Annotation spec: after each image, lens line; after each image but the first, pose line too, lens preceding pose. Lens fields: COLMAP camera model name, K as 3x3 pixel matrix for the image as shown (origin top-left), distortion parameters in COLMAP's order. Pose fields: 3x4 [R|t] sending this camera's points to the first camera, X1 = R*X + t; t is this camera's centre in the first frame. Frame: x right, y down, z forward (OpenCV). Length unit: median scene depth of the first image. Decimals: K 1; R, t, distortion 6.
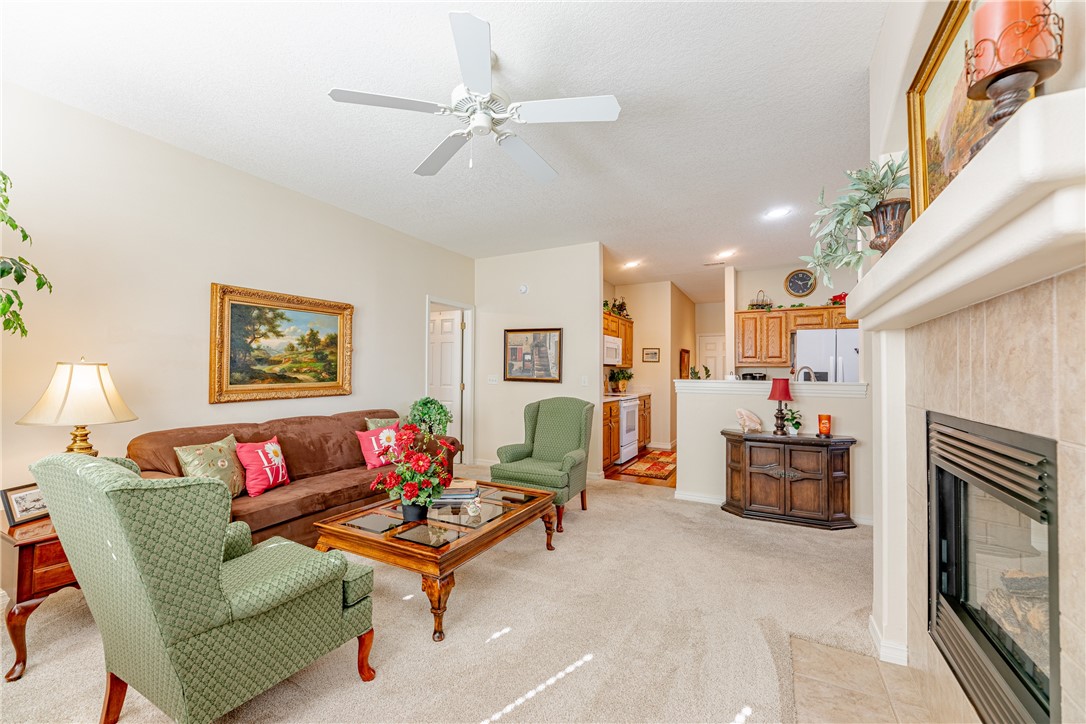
lens RADIAL K [[439.6, 0, 534.7], [0, 439.6, 368.0], [0, 0, 1]] dist [0.002019, -0.001885]
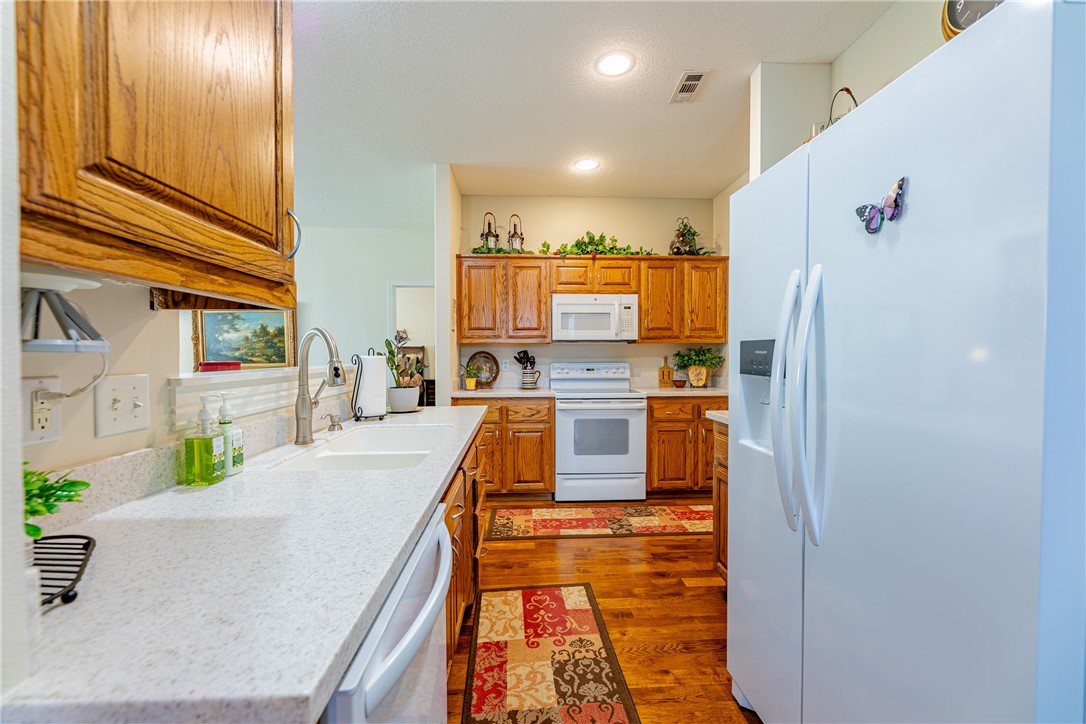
lens RADIAL K [[439.6, 0, 539.6], [0, 439.6, 361.9], [0, 0, 1]] dist [0.002019, -0.001885]
pose [[0.519165, 0.002731, -0.854669, 1.129894], [0.014039, 0.999833, 0.011722, 0.024391], [0.854558, -0.018084, 0.519040, 1.057652]]
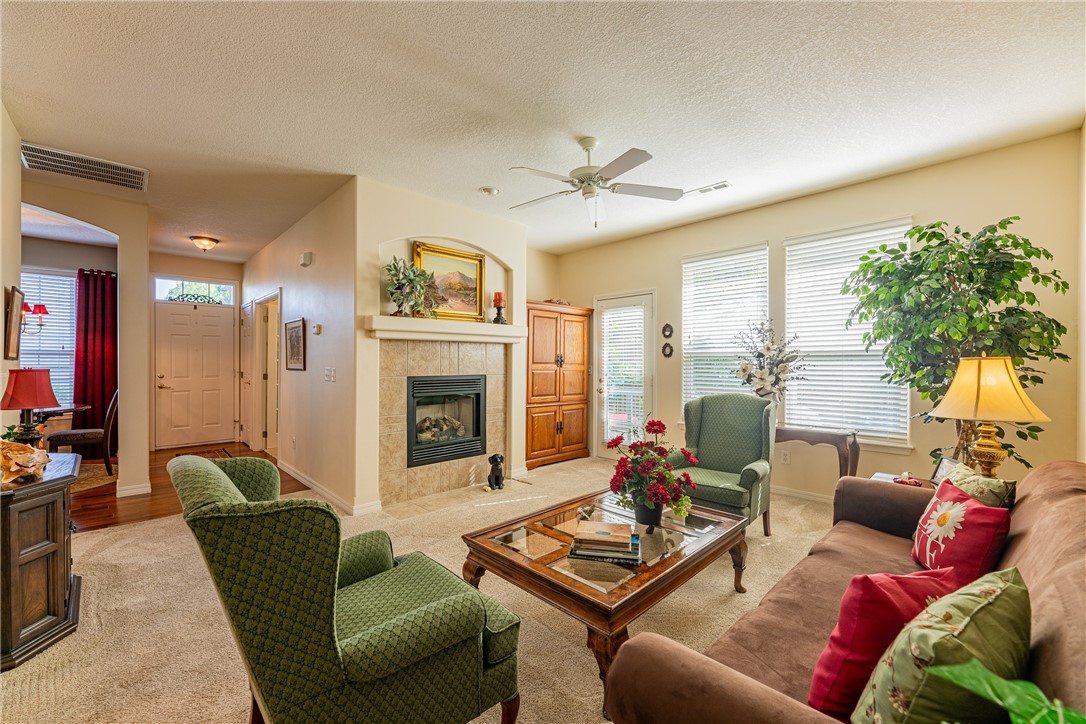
lens RADIAL K [[439.6, 0, 545.7], [0, 439.6, 365.9], [0, 0, 1]] dist [0.002019, -0.001885]
pose [[-0.955770, -0.013955, 0.293783, -0.248248], [-0.014216, 0.999898, 0.001246, 0.011551], [-0.293771, -0.002986, -0.955871, 1.373618]]
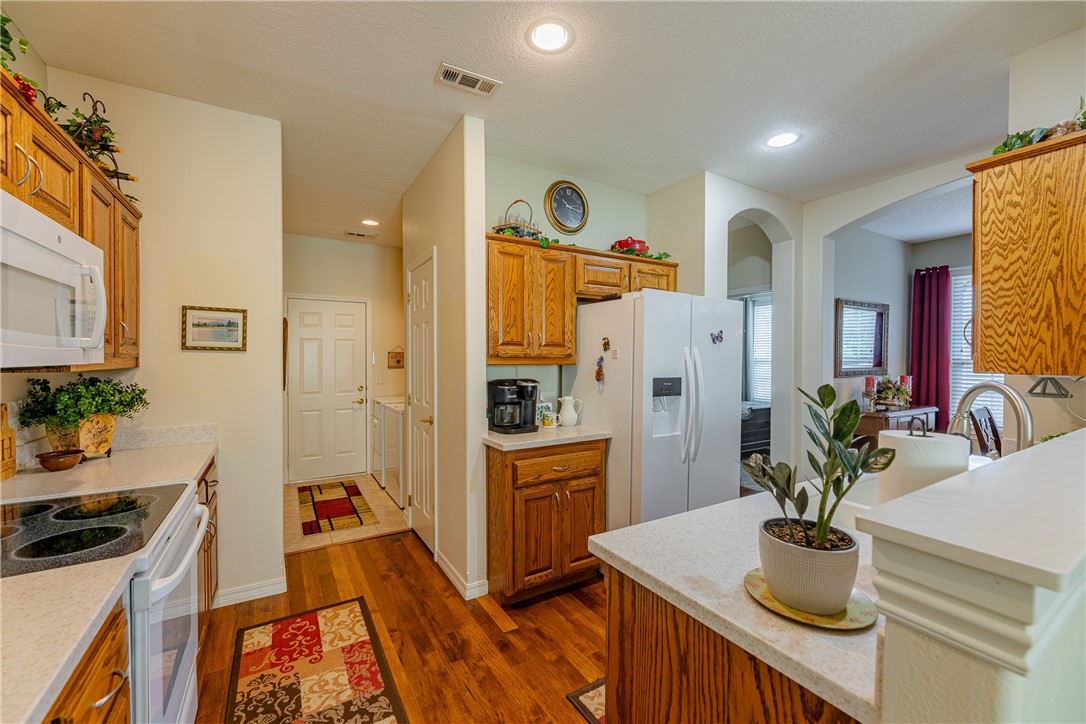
lens RADIAL K [[439.6, 0, 546.6], [0, 439.6, 362.6], [0, 0, 1]] dist [0.002019, -0.001885]
pose [[0.499565, -0.018653, 0.866076, 0.204828], [-0.005391, 0.999682, 0.024639, -0.027476], [-0.866260, -0.016978, 0.499305, 1.224453]]
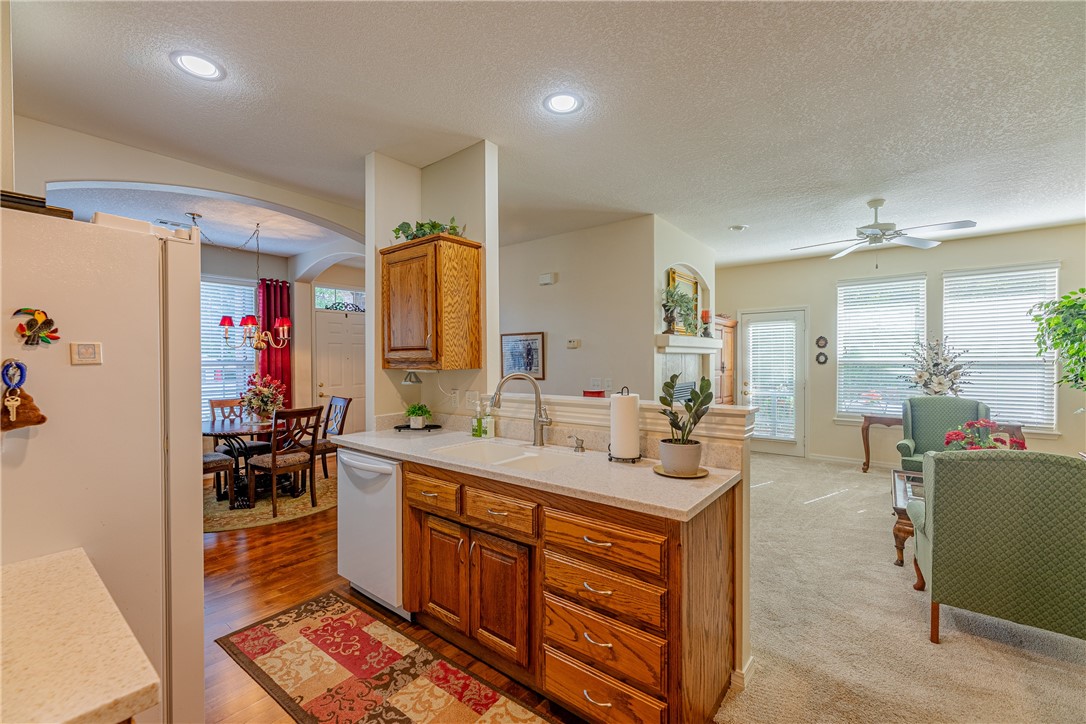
lens RADIAL K [[439.6, 0, 544.3], [0, 439.6, 361.6], [0, 0, 1]] dist [0.002019, -0.001885]
pose [[-0.986672, -0.006829, 0.162579, 0.539590], [-0.006928, 0.999976, -0.000042, -0.021885], [-0.162574, -0.001168, -0.986696, 1.730044]]
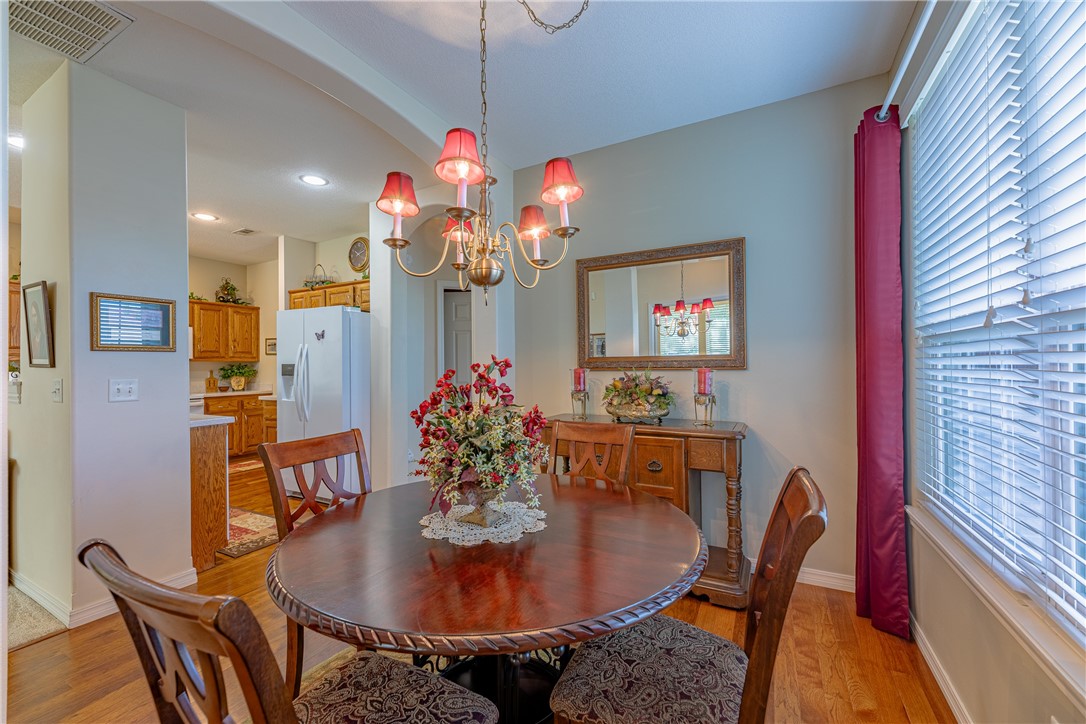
lens RADIAL K [[439.6, 0, 547.3], [0, 439.6, 364.1], [0, 0, 1]] dist [0.002019, -0.001885]
pose [[0.999793, -0.018396, 0.008733, 1.556265], [0.018352, 0.999819, 0.005116, 0.019339], [-0.008826, -0.004955, 0.999949, 0.283533]]
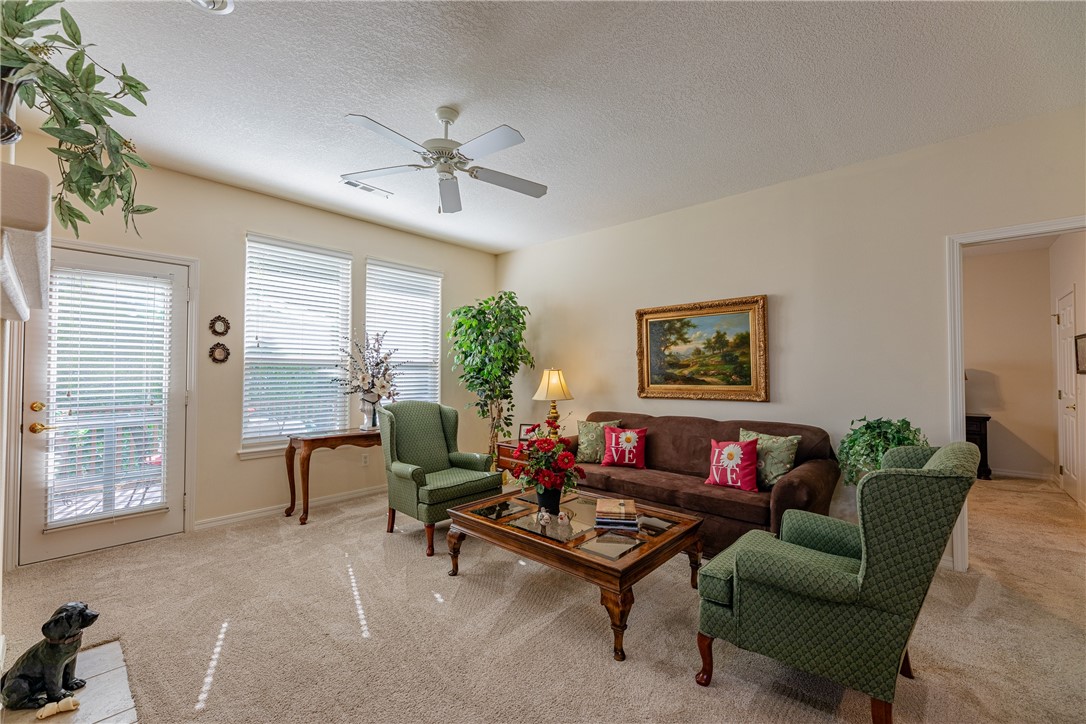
lens RADIAL K [[439.6, 0, 541.0], [0, 439.6, 363.0], [0, 0, 1]] dist [0.002019, -0.001885]
pose [[-0.230672, -0.031353, -0.972526, 0.564610], [0.003118, 0.999452, -0.032961, 0.014736], [0.973027, -0.010635, -0.230448, 0.865163]]
